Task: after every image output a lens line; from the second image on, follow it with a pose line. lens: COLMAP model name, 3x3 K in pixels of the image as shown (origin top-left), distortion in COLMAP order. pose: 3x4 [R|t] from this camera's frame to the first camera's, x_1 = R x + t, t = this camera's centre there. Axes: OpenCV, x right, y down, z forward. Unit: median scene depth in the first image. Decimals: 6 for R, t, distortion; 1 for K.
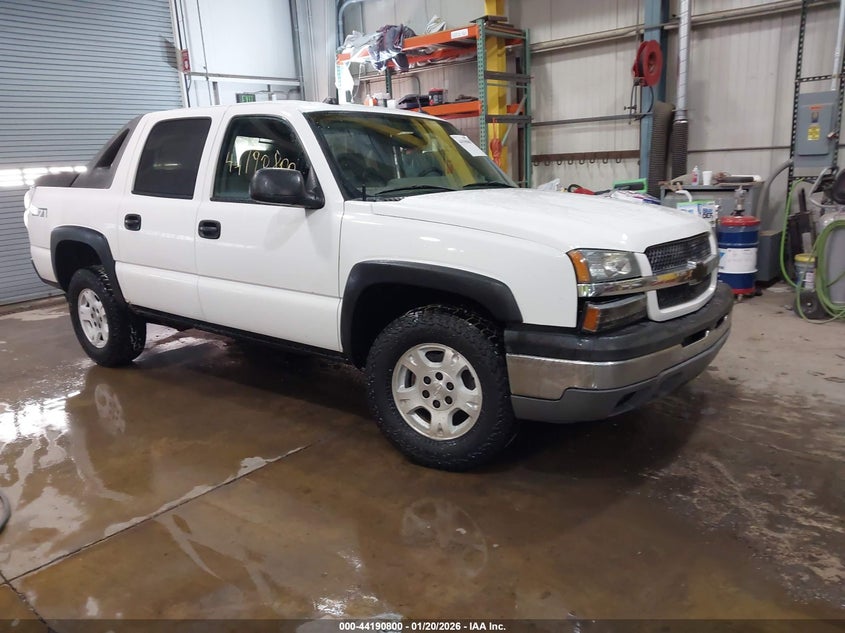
lens RADIAL K [[663.3, 0, 420.7], [0, 663.3, 317.0], [0, 0, 1]] dist [0.006864, -0.001211]
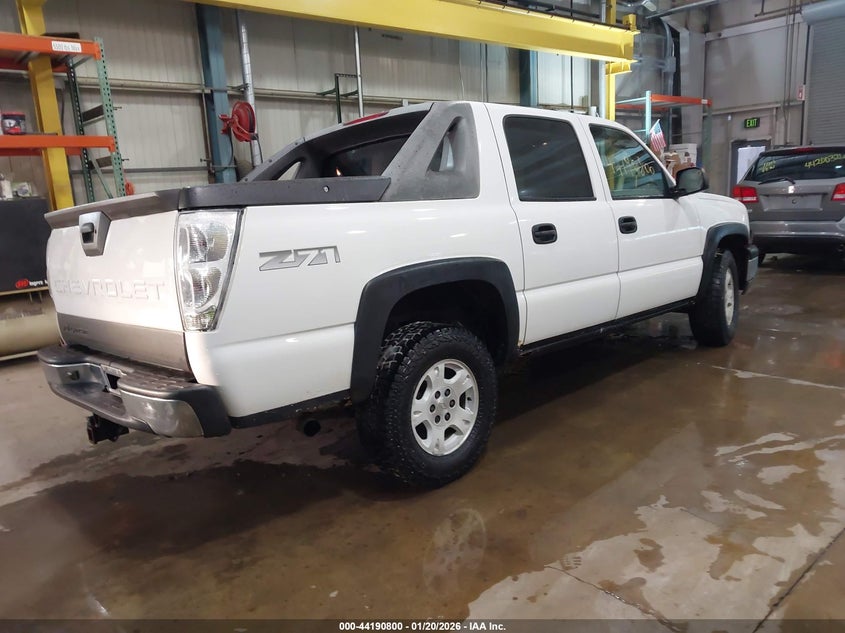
lens RADIAL K [[663.3, 0, 420.7], [0, 663.3, 317.0], [0, 0, 1]] dist [0.006864, -0.001211]
pose [[0.122001, -0.148463, 0.981364, -1.343288], [0.284611, 0.952460, 0.108708, -0.190136], [-0.950848, 0.266044, 0.158456, 1.117818]]
